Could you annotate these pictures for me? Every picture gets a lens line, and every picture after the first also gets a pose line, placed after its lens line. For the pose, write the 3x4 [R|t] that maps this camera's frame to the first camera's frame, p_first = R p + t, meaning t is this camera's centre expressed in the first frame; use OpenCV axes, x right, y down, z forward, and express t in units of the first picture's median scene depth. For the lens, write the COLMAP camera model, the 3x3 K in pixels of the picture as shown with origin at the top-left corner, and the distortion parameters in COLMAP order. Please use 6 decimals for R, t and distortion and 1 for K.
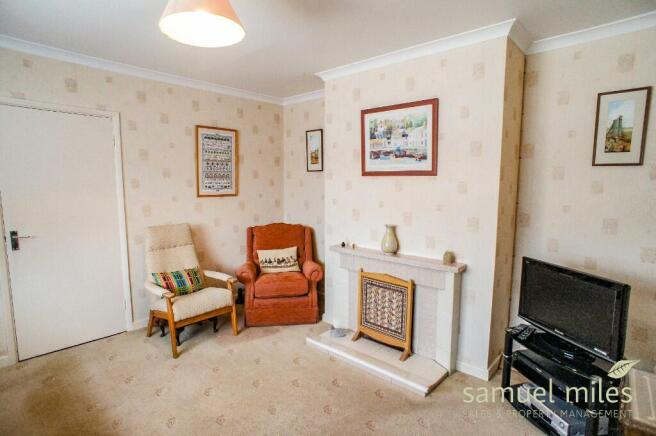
lens RADIAL K [[363.7, 0, 328.7], [0, 363.7, 220.1], [0, 0, 1]] dist [-0.069710, 0.050650]
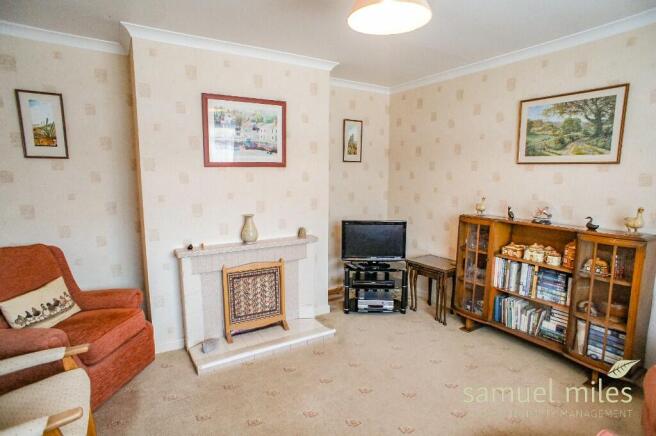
lens RADIAL K [[355.3, 0, 332.2], [0, 355.3, 220.2], [0, 0, 1]] dist [-0.081160, 0.054600]
pose [[0.242959, -0.138626, 0.960080, -0.749051], [0.101599, 0.987929, 0.116936, -0.066090], [-0.964701, 0.069132, 0.254111, 0.527183]]
